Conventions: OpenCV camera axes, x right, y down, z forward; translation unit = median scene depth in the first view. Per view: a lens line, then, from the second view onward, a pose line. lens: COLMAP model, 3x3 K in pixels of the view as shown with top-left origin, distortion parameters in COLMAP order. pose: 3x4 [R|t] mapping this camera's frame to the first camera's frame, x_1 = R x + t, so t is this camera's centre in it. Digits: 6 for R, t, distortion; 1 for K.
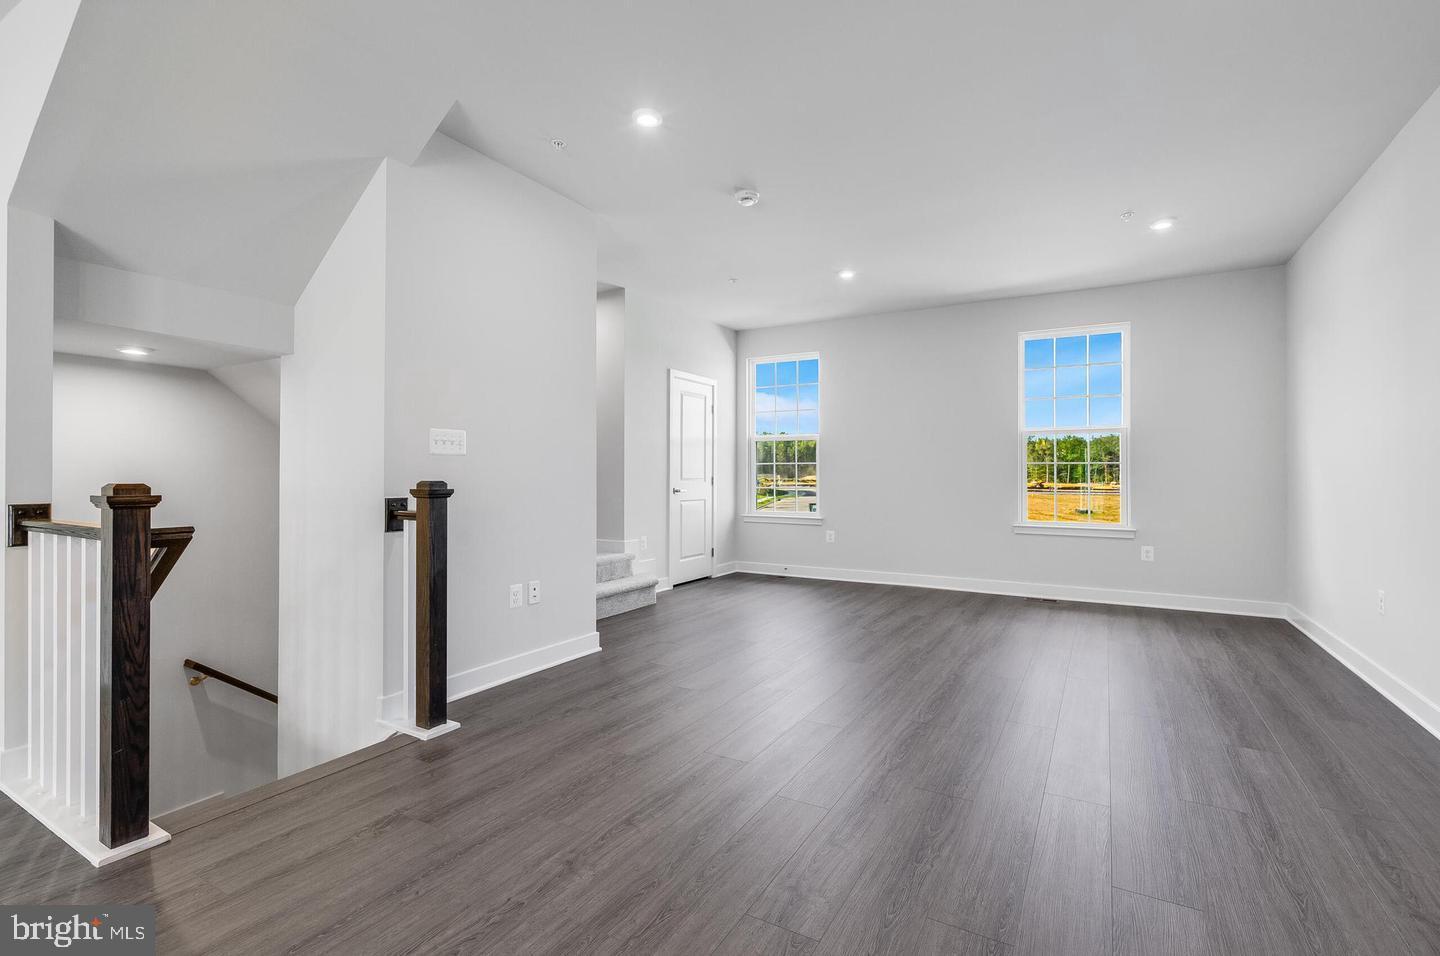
lens RADIAL K [[661.5, 0, 719.8], [0, 661.5, 476.8], [0, 0, 1]] dist [0.014284, 0.000154]
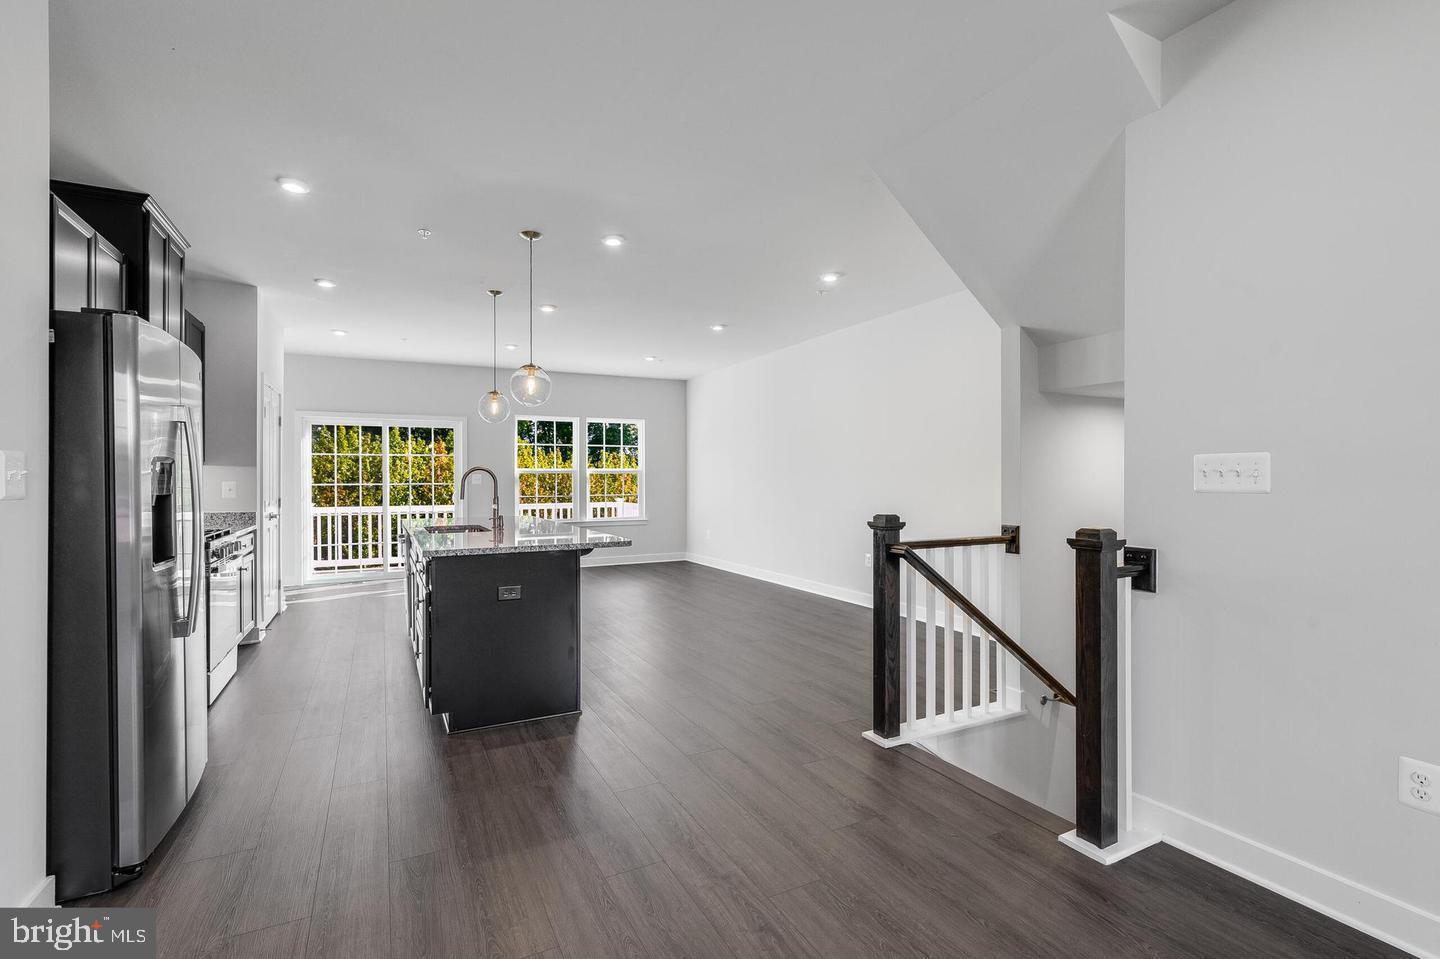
lens RADIAL K [[661.5, 0, 716.3], [0, 661.5, 474.3], [0, 0, 1]] dist [0.014284, 0.000154]
pose [[-0.526599, -0.006735, -0.850087, 0.524962], [-0.004398, 0.999977, -0.005198, -0.056803], [0.850102, 0.001002, -0.526617, 1.147341]]
